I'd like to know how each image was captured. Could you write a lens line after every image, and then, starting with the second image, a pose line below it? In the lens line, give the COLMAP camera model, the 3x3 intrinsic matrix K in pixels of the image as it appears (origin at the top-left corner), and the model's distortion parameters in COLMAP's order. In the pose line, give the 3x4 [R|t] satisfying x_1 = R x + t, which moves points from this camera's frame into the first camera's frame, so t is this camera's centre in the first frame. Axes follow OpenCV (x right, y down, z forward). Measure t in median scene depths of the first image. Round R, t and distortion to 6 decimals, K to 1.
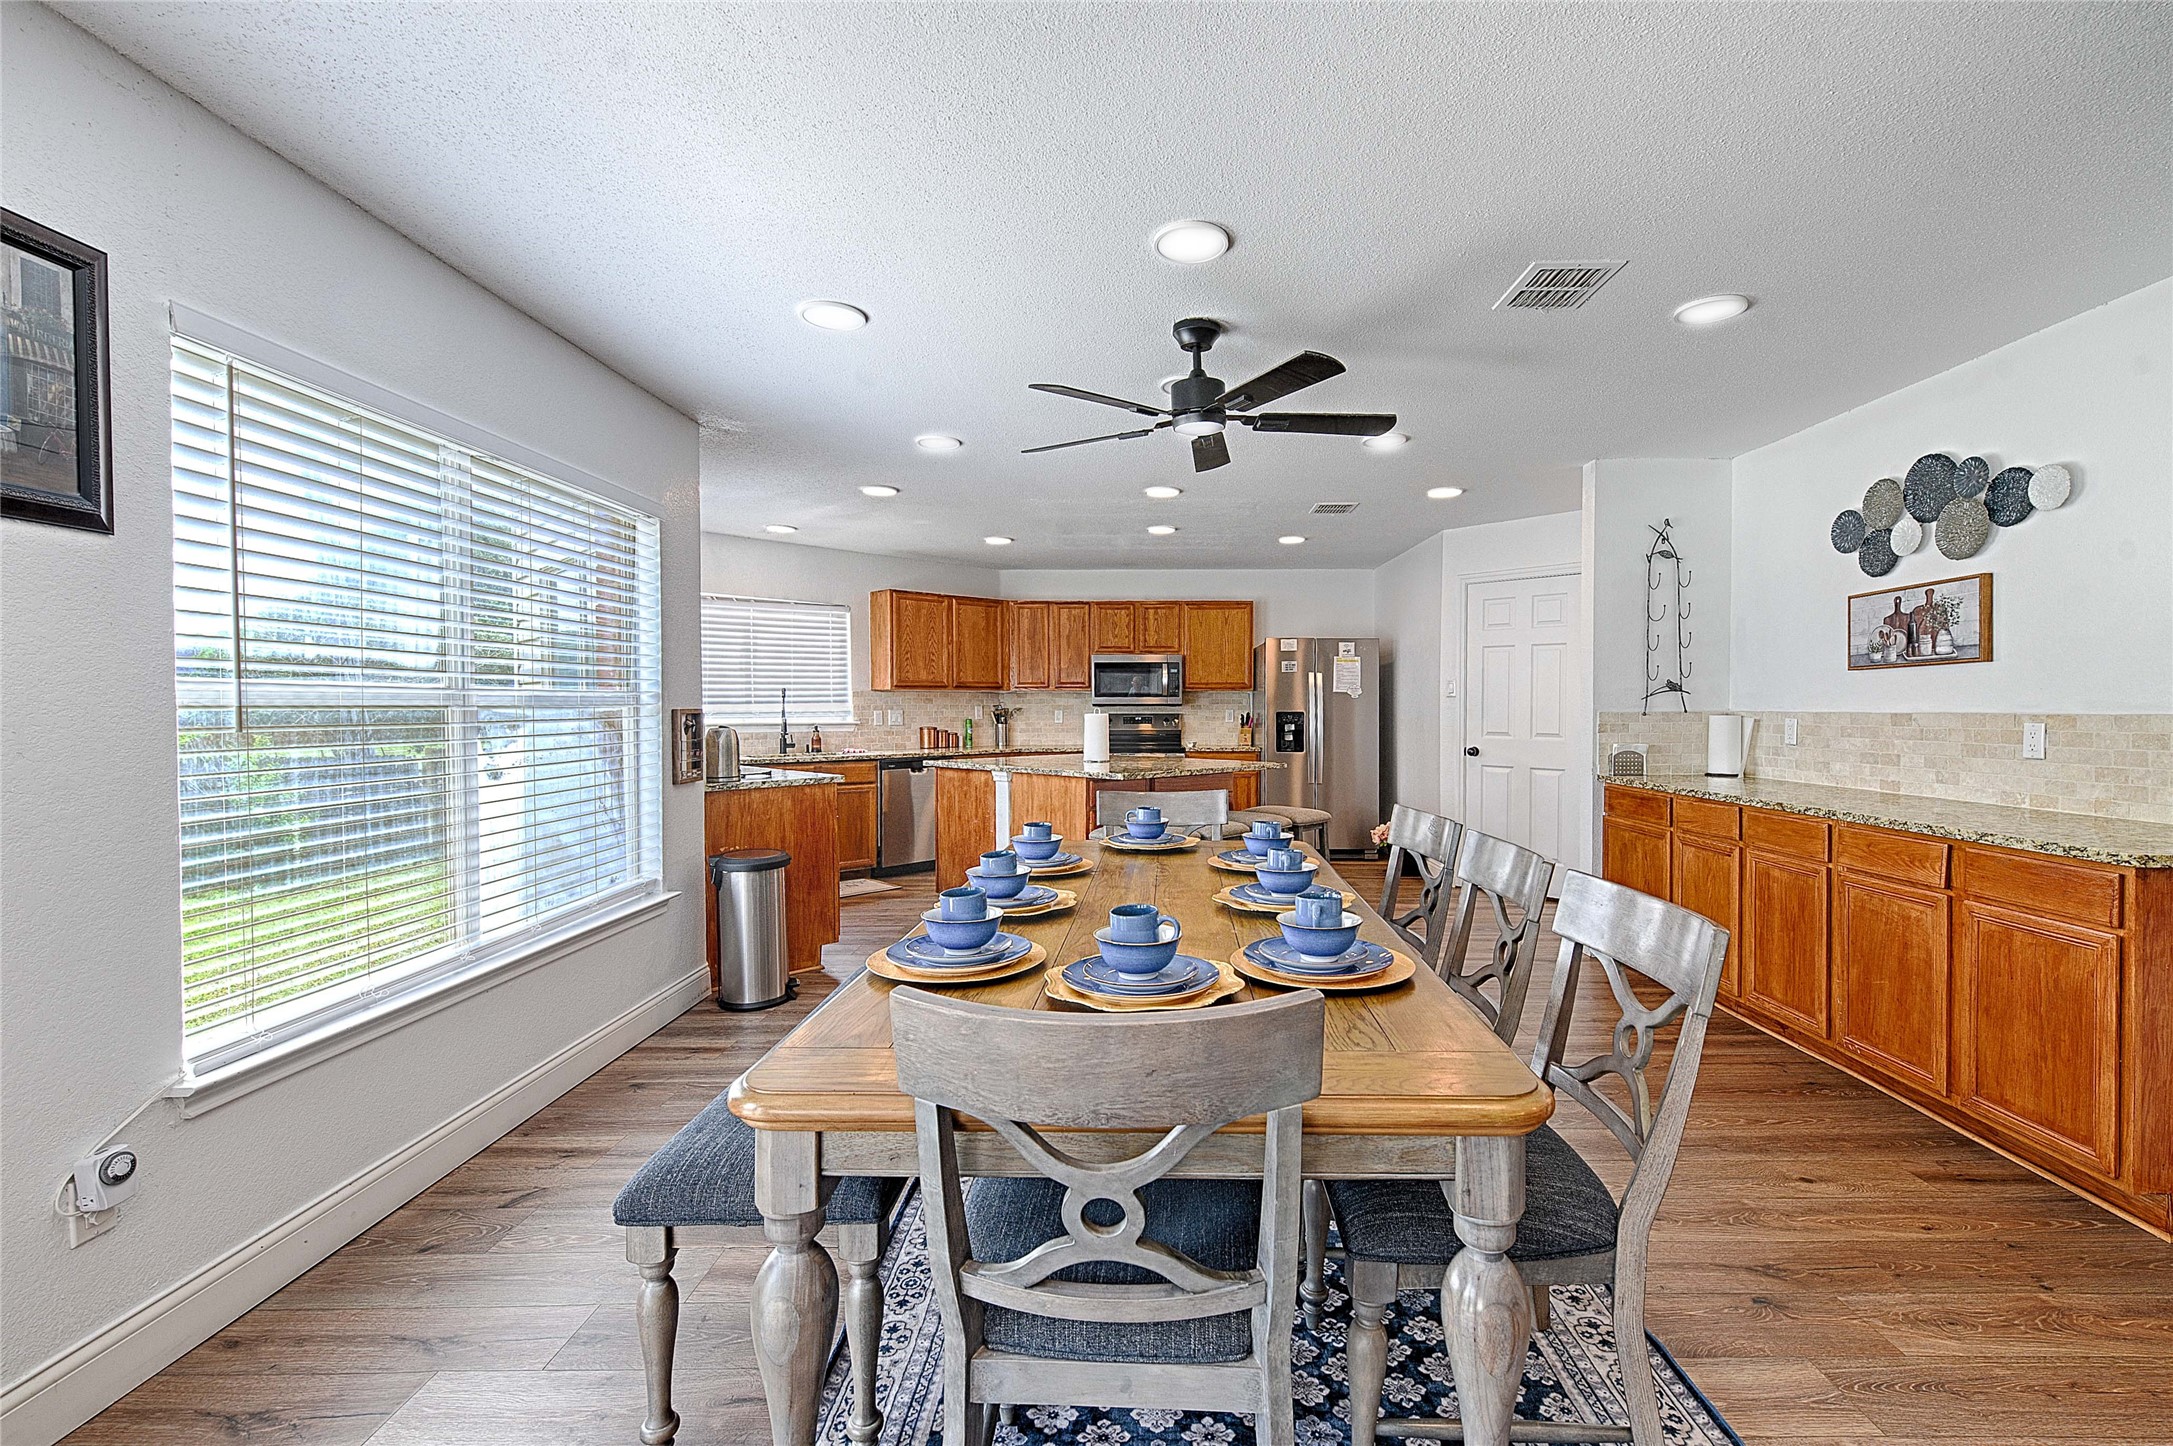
lens RADIAL K [[944.1, 0, 1164.1], [0, 944.1, 725.1], [0, 0, 1]] dist [-0.001852, -0.000357]
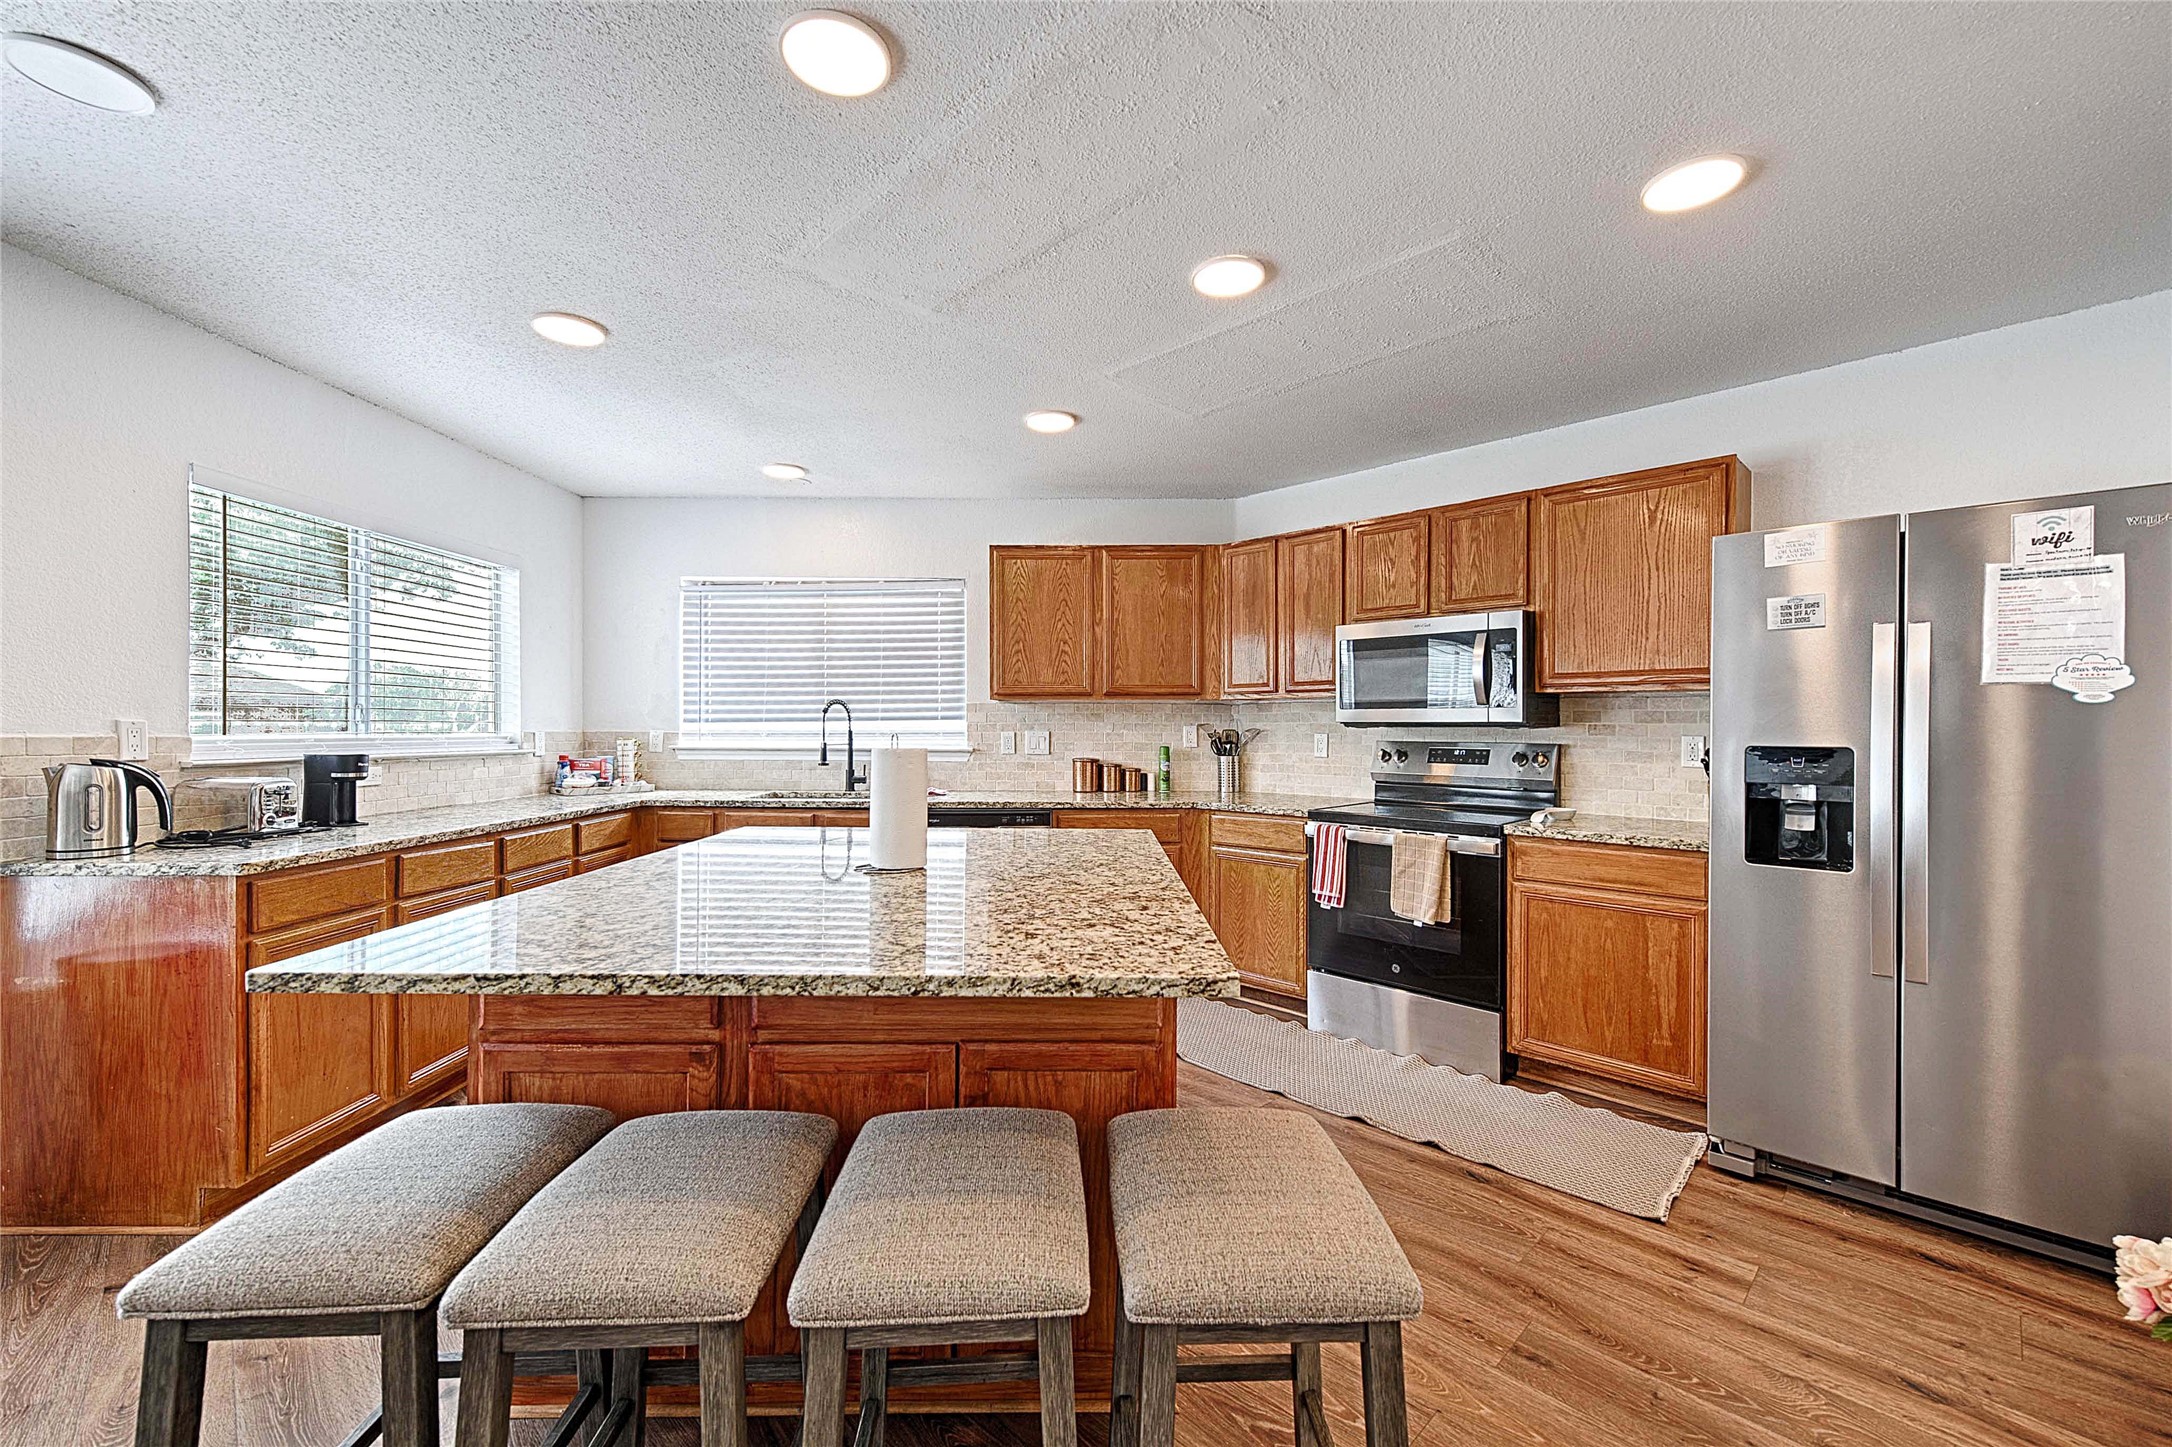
lens RADIAL K [[895.9, 0, 1086.0], [0, 895.9, 723.5], [0, 0, 1]] dist [0.001965, 0.000059]
pose [[0.679494, 0.003075, -0.733675, 0.340977], [-0.016798, 0.999794, -0.011367, -0.025580], [0.733489, 0.020048, 0.679406, 1.036570]]
